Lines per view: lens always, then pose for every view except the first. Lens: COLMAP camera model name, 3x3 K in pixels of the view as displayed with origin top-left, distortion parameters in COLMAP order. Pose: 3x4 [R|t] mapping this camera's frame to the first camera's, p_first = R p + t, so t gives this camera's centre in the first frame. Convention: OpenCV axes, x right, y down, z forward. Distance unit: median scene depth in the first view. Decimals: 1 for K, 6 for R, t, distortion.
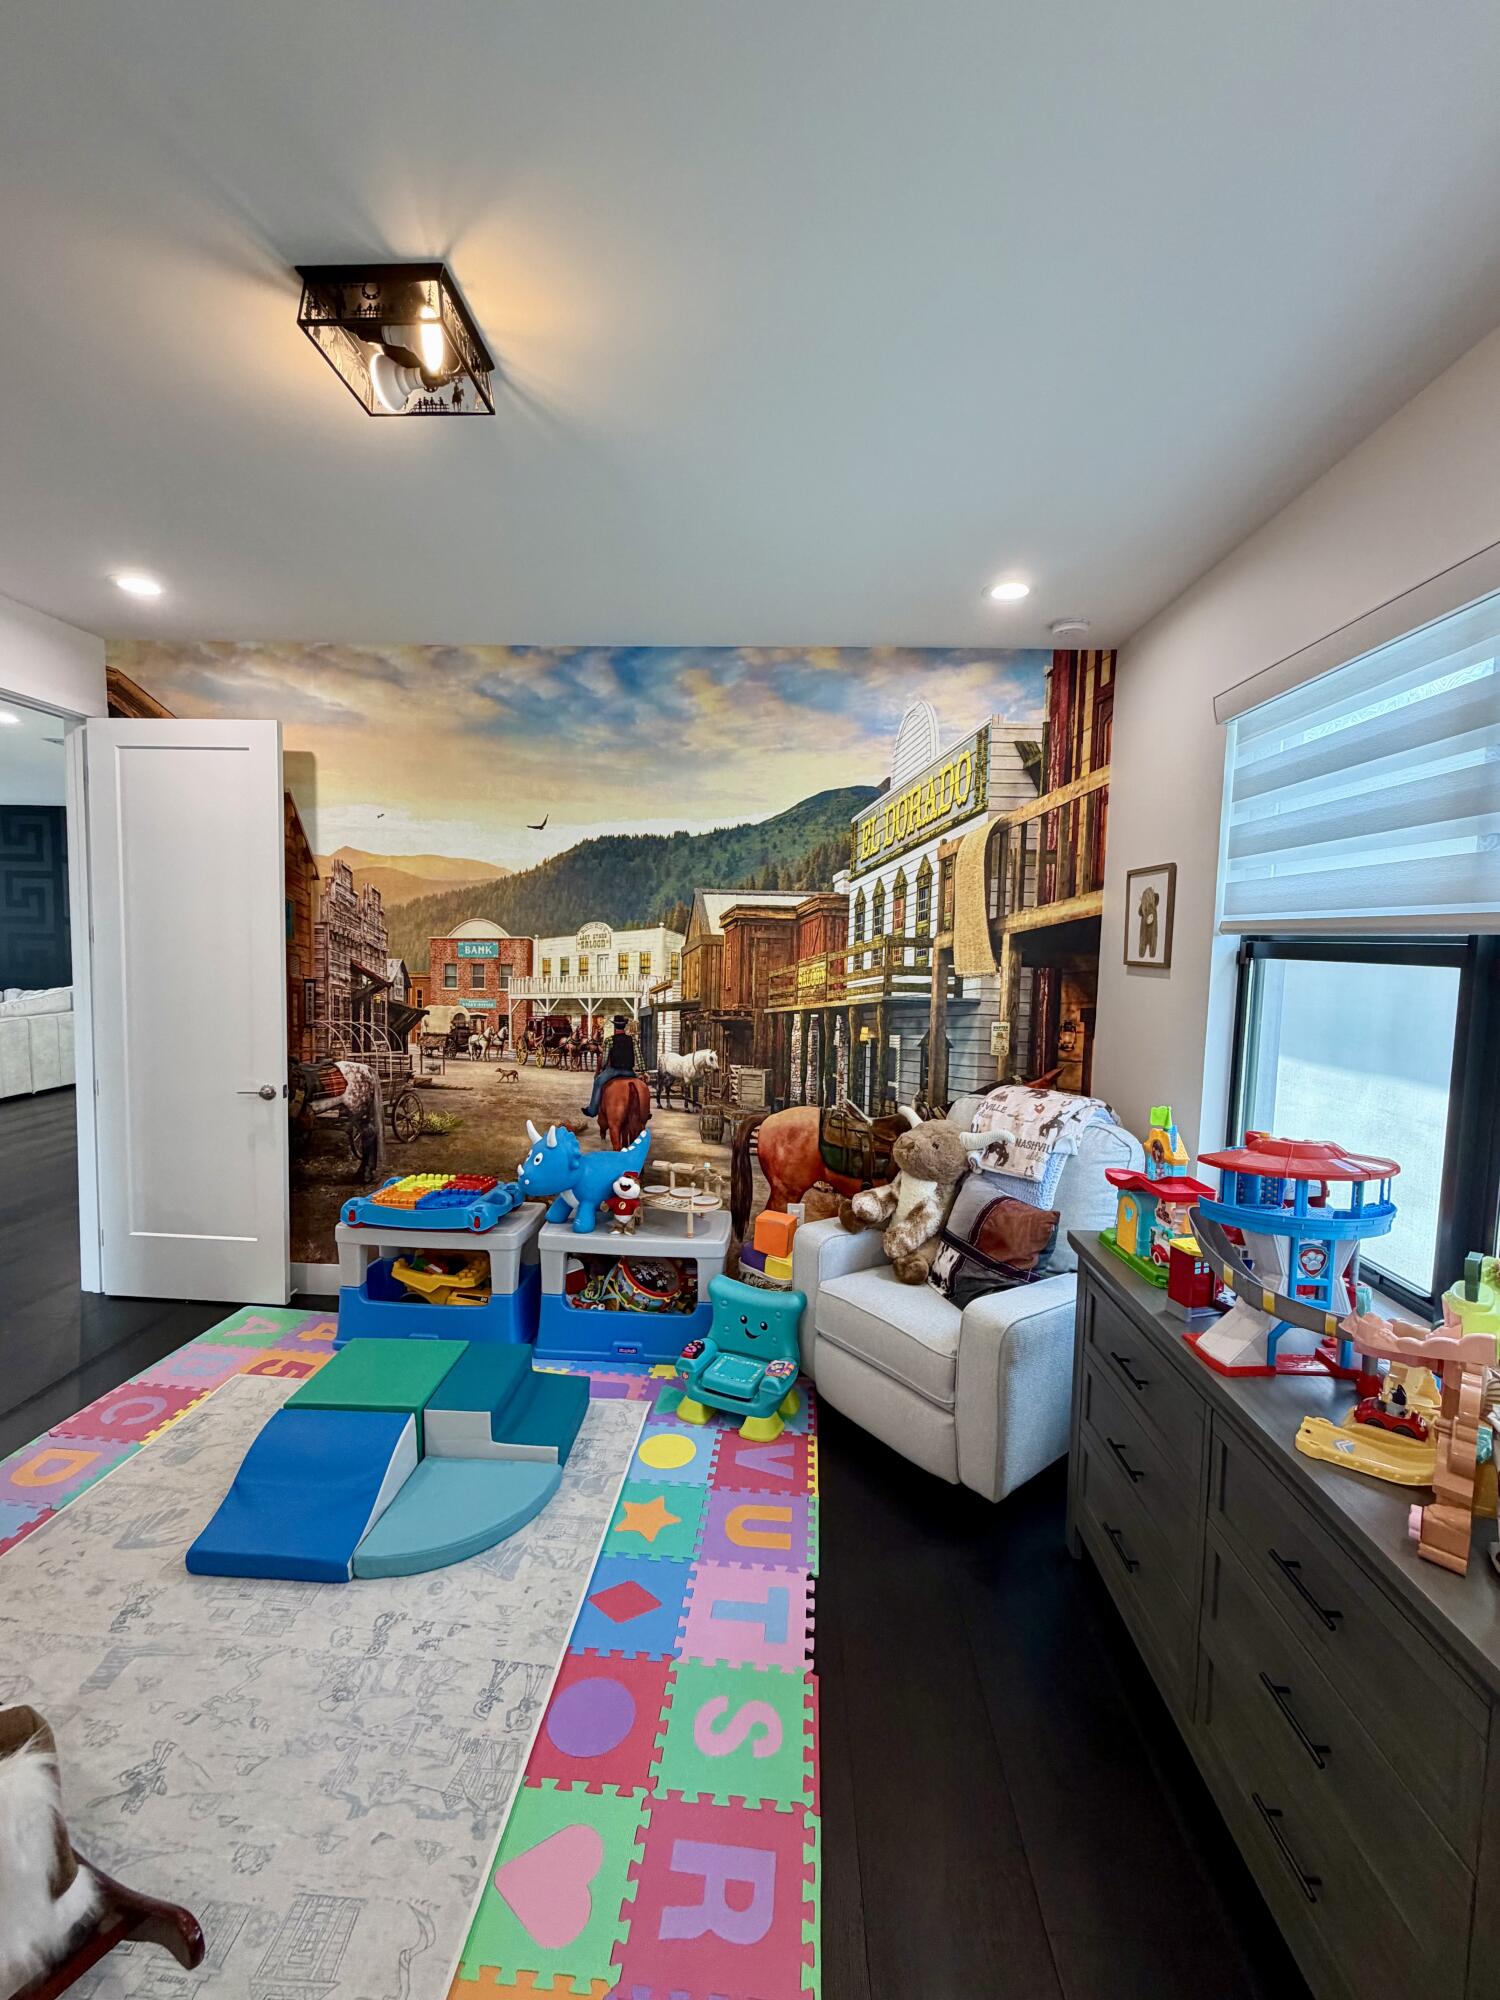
lens RADIAL K [[841.8, 0, 746.6], [0, 841.8, 999.4], [0, 0, 1]] dist [0.000145, 0.000524]
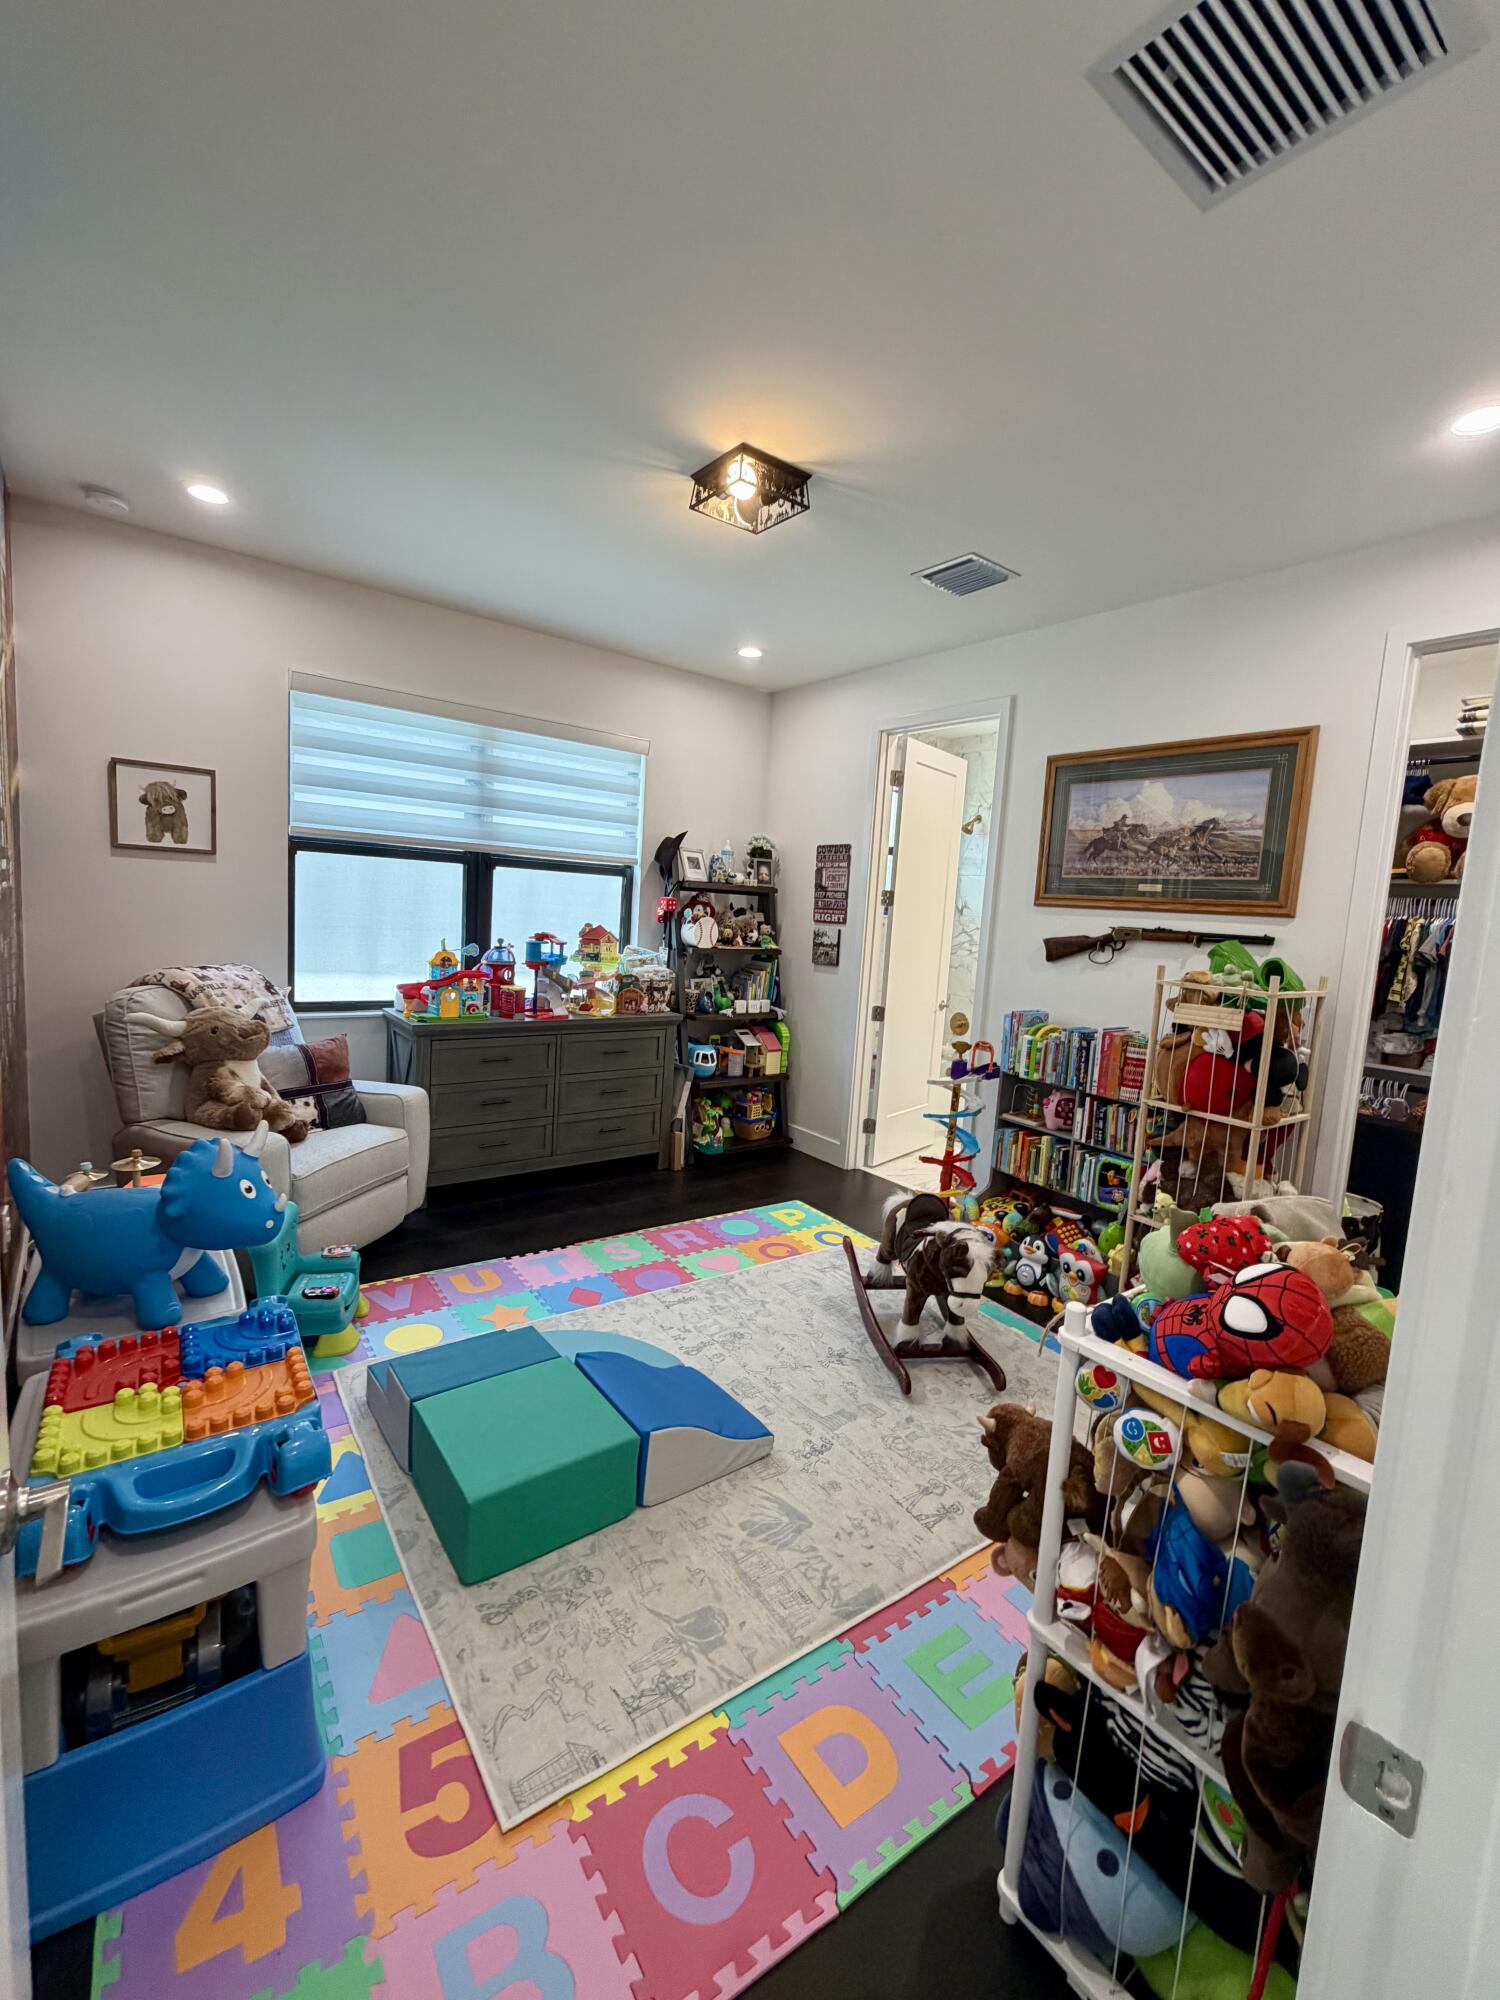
lens RADIAL K [[841.8, 0, 746.6], [0, 841.8, 999.4], [0, 0, 1]] dist [0.000145, 0.000524]
pose [[-0.630223, -0.150833, 0.761622, -1.119033], [-0.018805, 0.983626, 0.179239, -0.072949], [-0.776187, 0.098639, -0.622740, 1.330326]]
